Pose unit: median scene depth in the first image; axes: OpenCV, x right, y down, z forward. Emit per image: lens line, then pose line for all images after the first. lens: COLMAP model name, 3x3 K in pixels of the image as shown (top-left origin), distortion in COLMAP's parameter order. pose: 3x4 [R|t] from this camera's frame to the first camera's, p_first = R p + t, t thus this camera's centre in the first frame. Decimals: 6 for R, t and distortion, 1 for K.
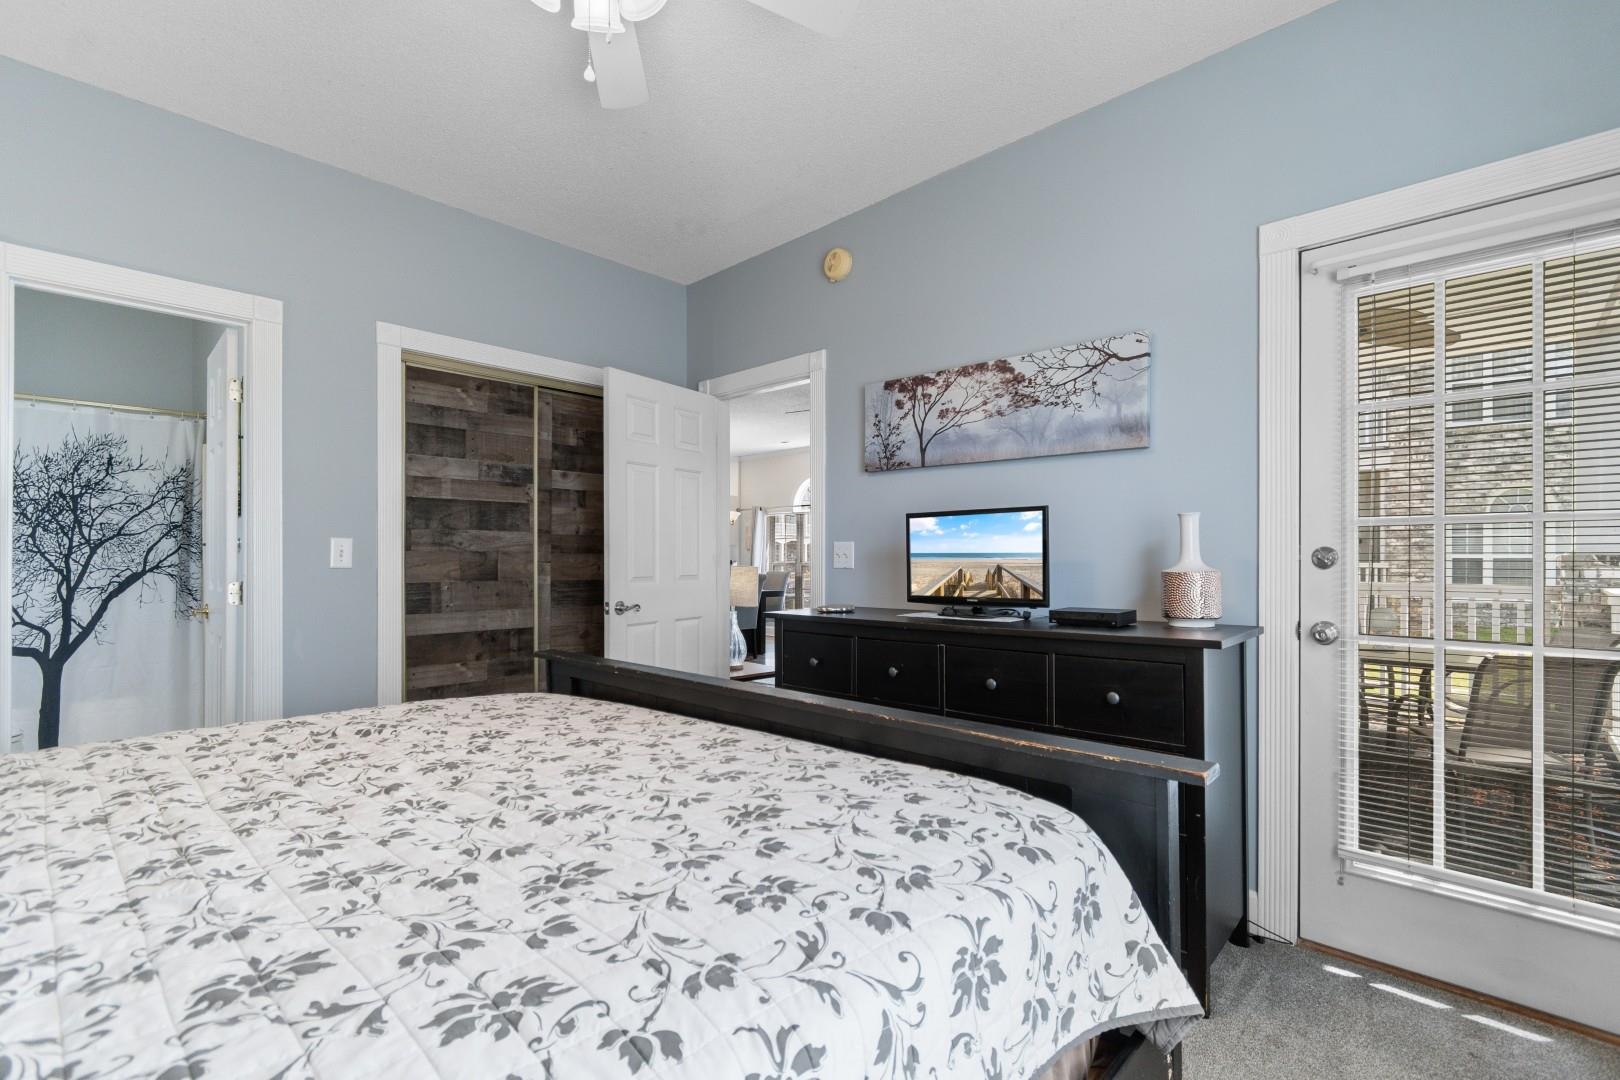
lens RADIAL K [[727.1, 0, 804.1], [0, 727.1, 548.7], [0, 0, 1]] dist [0.005683, -0.002574]
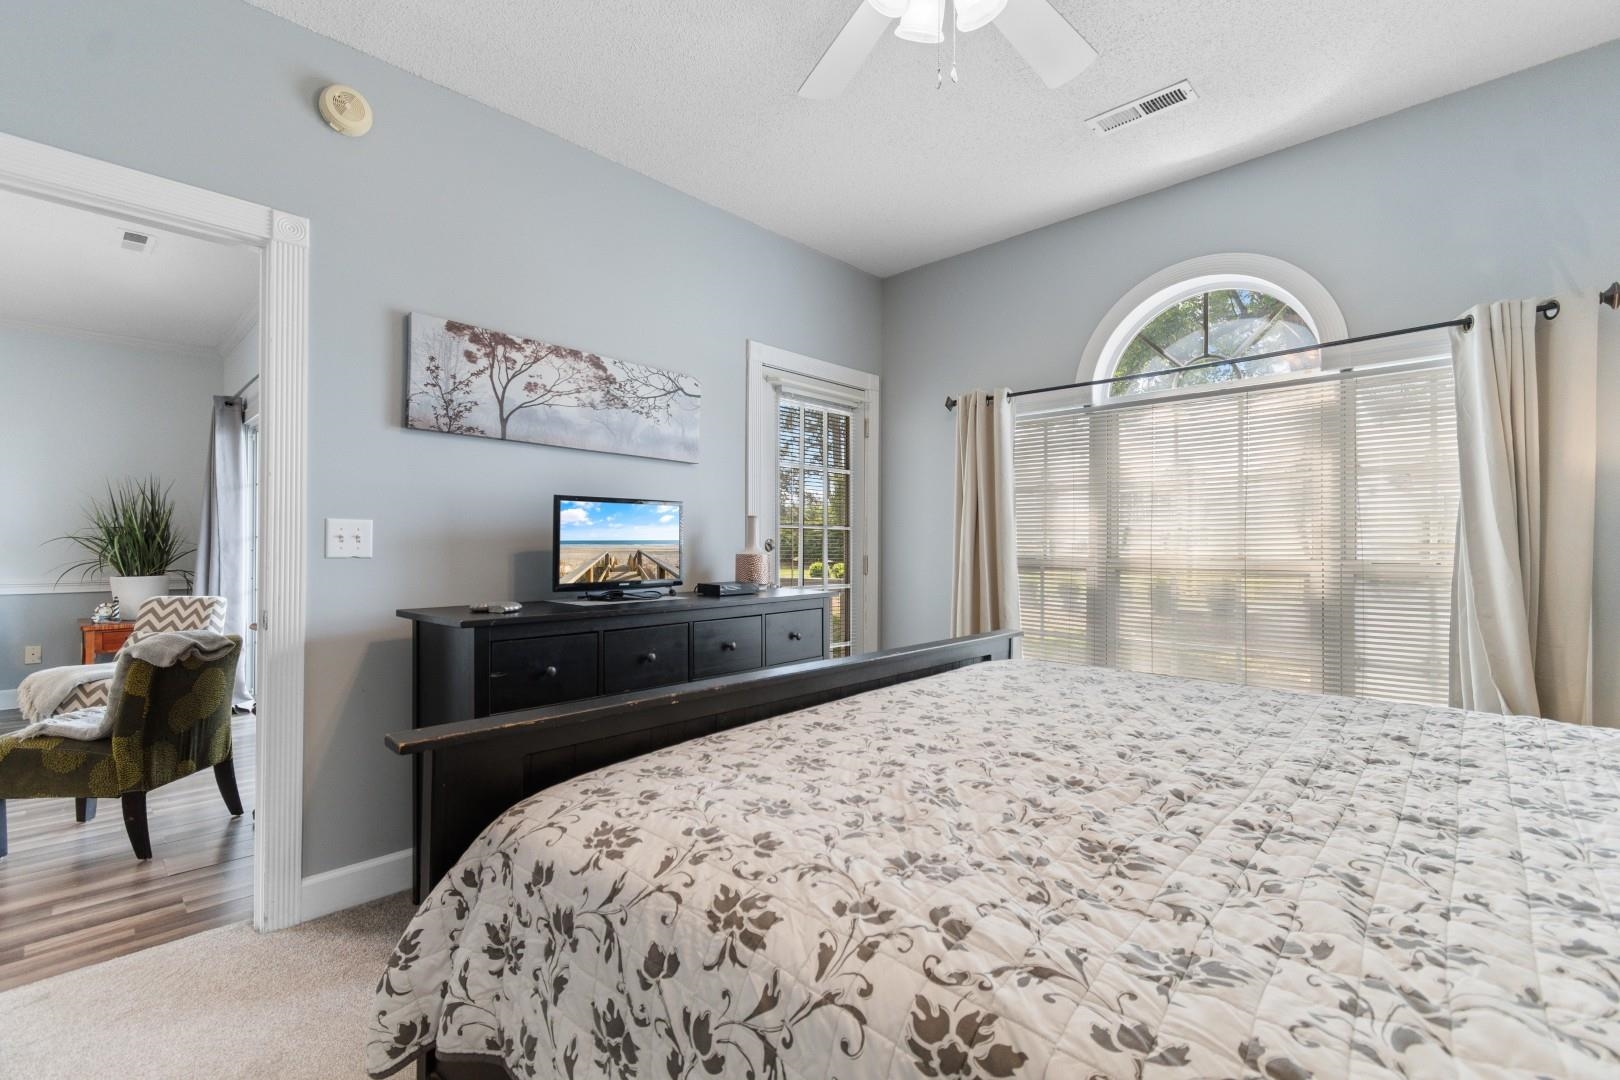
lens RADIAL K [[727.1, 0, 809.2], [0, 727.1, 537.3], [0, 0, 1]] dist [0.005683, -0.002574]
pose [[-0.029179, 0.004779, 0.999563, -0.769538], [-0.020980, 0.999765, -0.005392, 0.002550], [-0.999354, -0.021129, -0.029072, 0.697249]]
